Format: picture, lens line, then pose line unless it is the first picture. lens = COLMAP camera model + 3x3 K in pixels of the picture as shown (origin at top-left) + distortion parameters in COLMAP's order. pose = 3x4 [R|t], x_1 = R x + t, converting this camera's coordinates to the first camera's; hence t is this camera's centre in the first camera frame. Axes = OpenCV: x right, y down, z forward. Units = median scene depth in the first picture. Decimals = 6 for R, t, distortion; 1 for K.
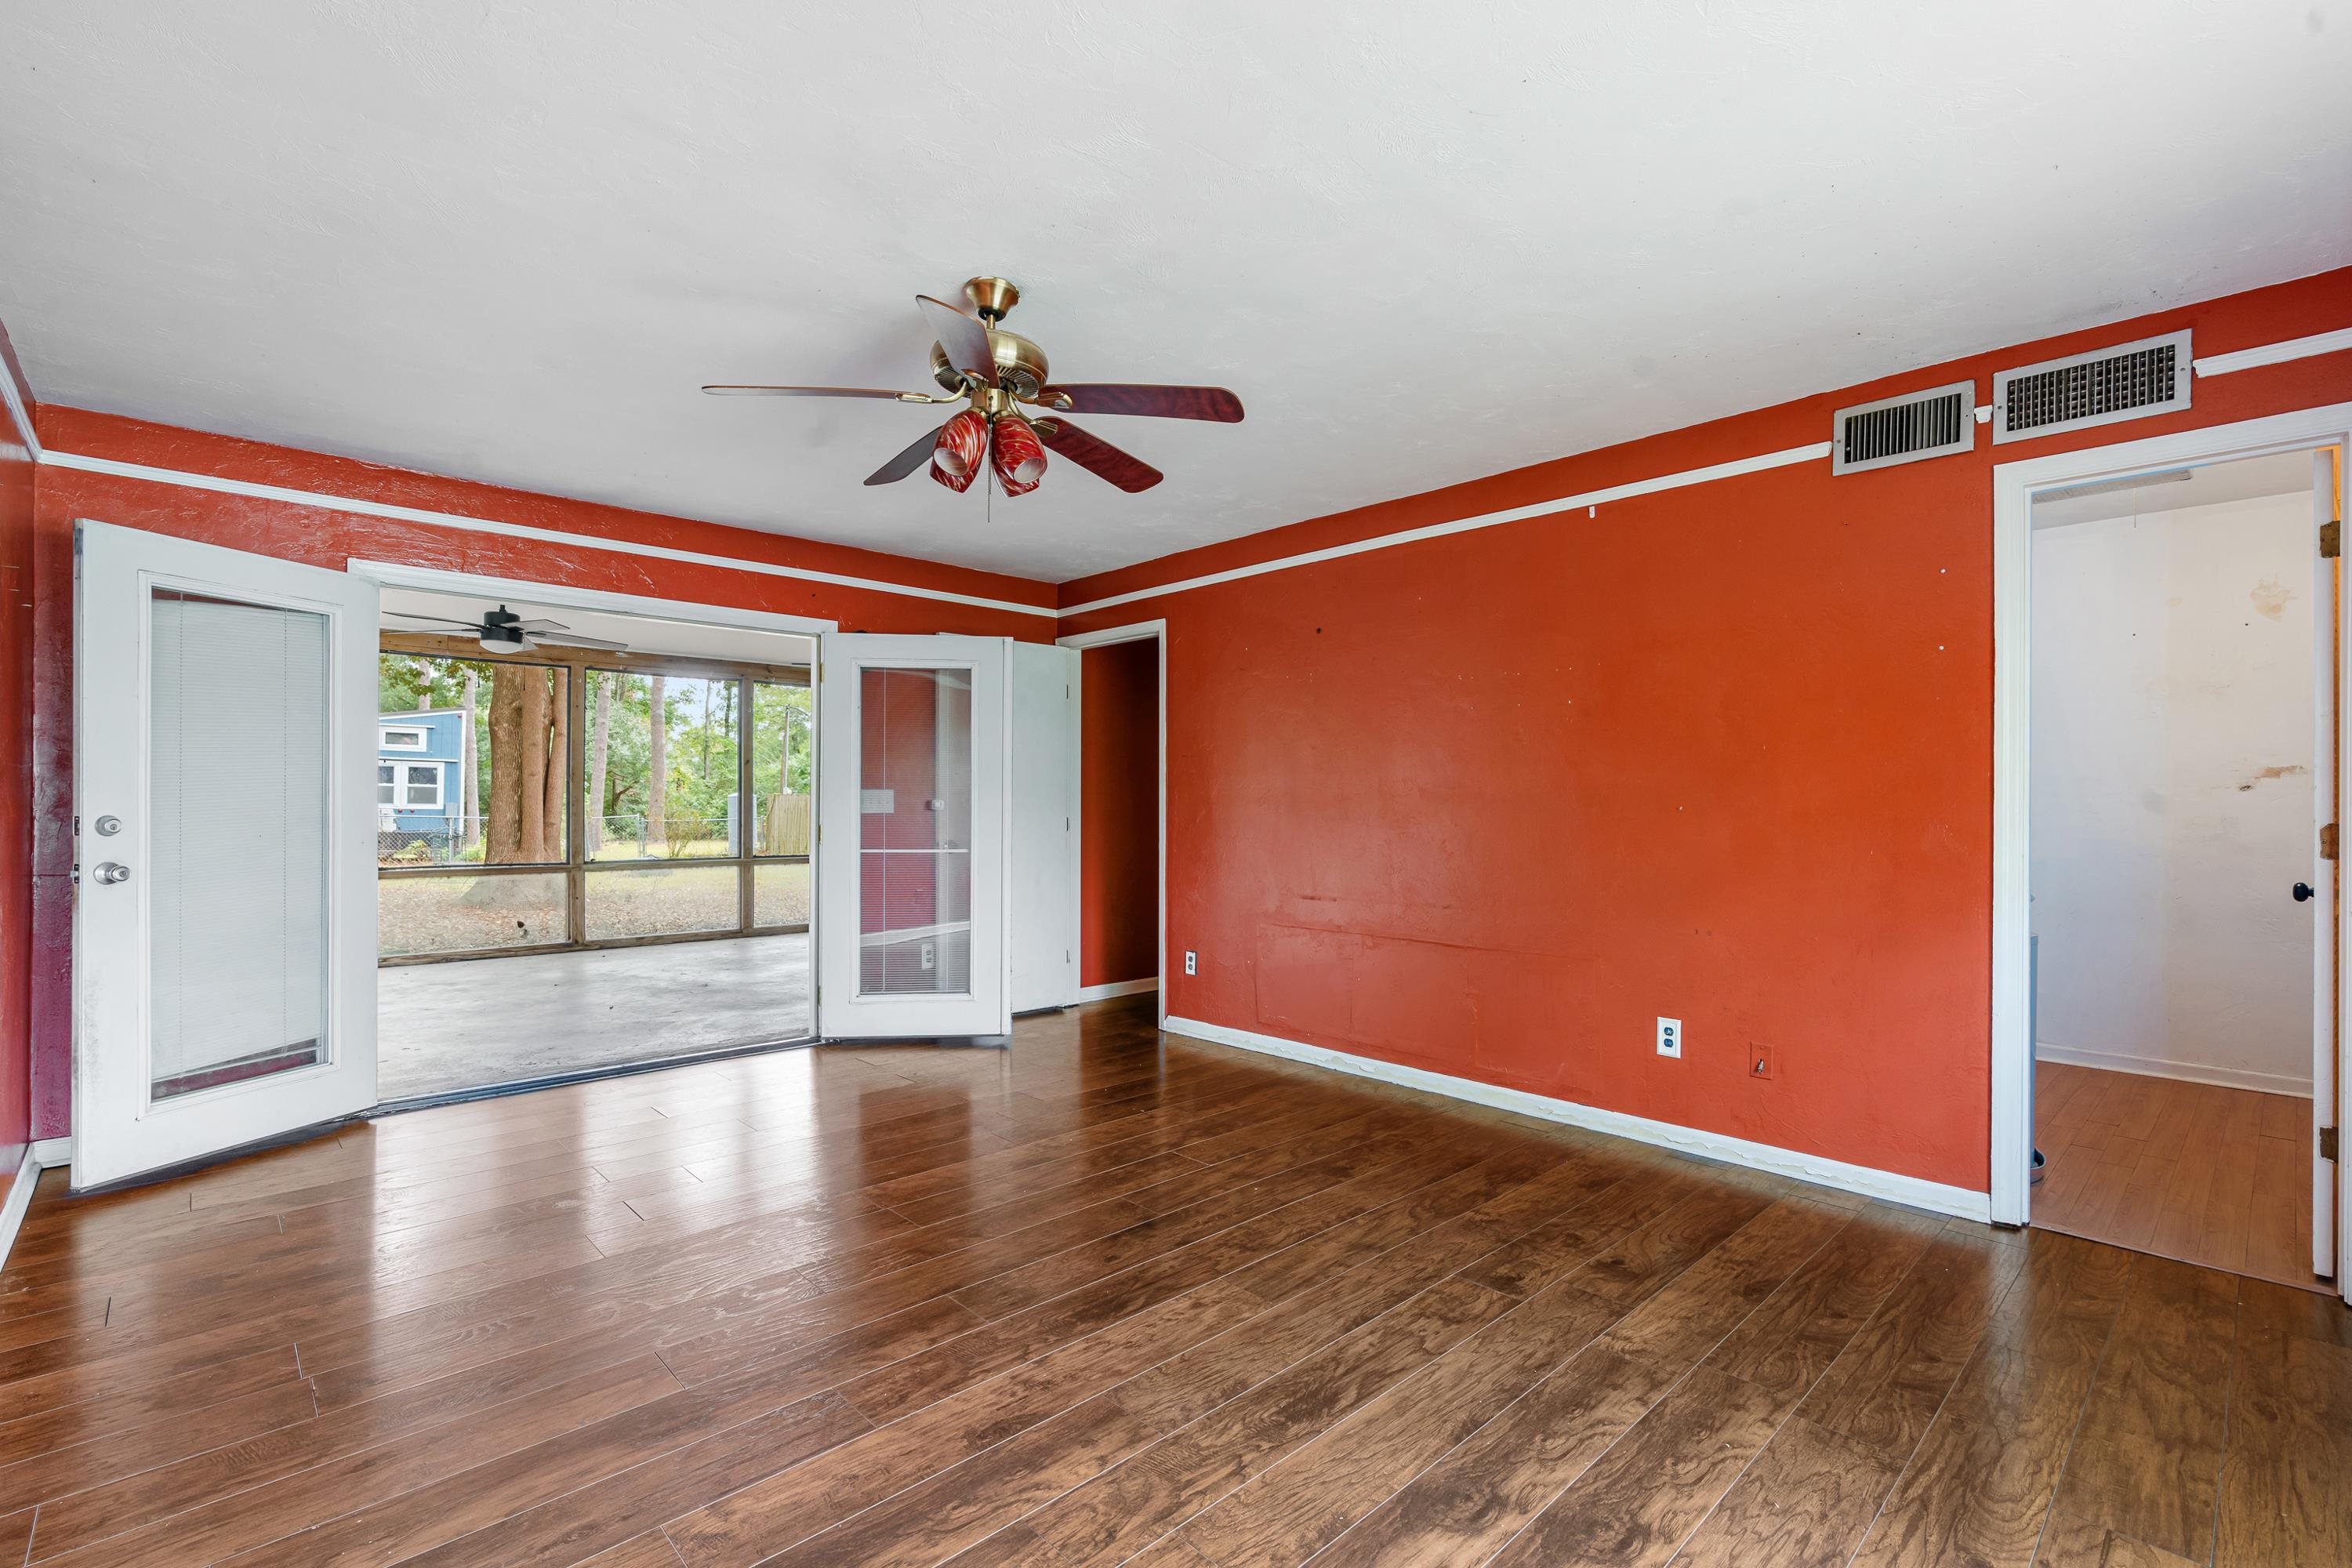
lens RADIAL K [[1047.5, 0, 1183.7], [0, 1047.5, 786.4], [0, 0, 1]] dist [-0.004495, 0.000467]
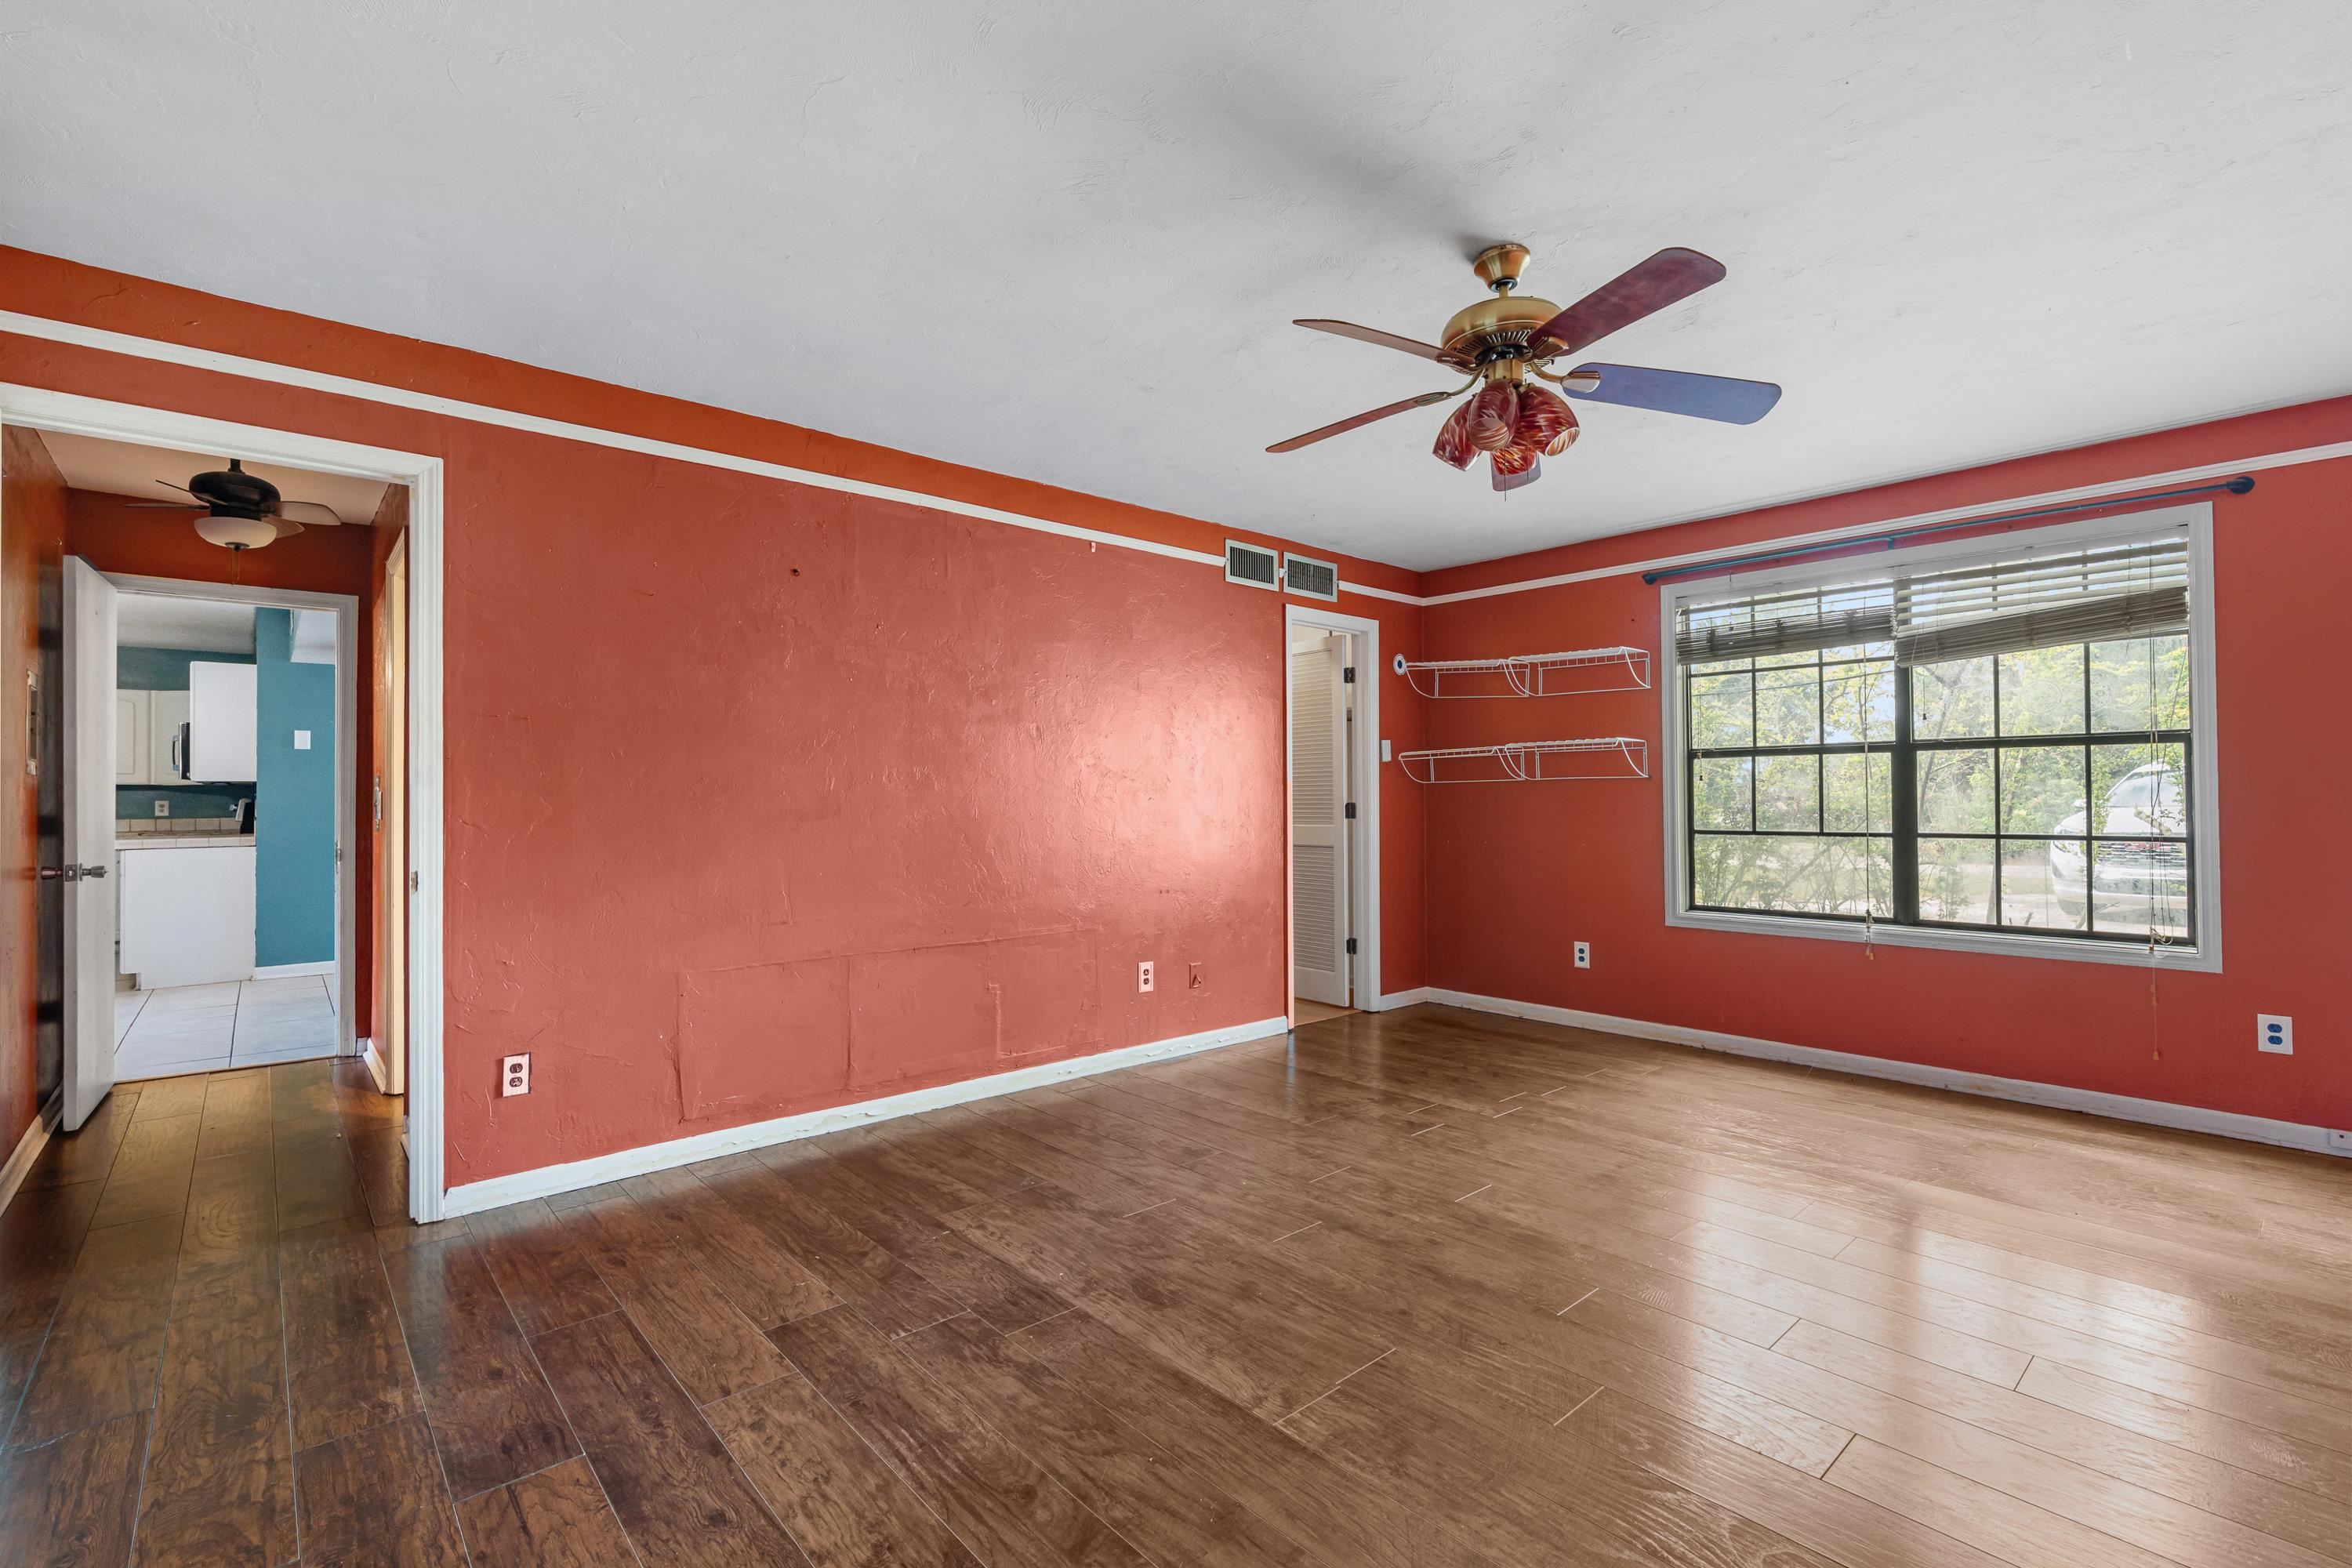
lens RADIAL K [[1047.5, 0, 1187.6], [0, 1047.5, 790.2], [0, 0, 1]] dist [-0.004495, 0.000467]
pose [[0.033740, -0.000388, 0.999431, -0.708809], [-0.016339, 0.999866, 0.000939, 0.006317], [-0.999297, -0.016361, 0.033729, 0.778819]]
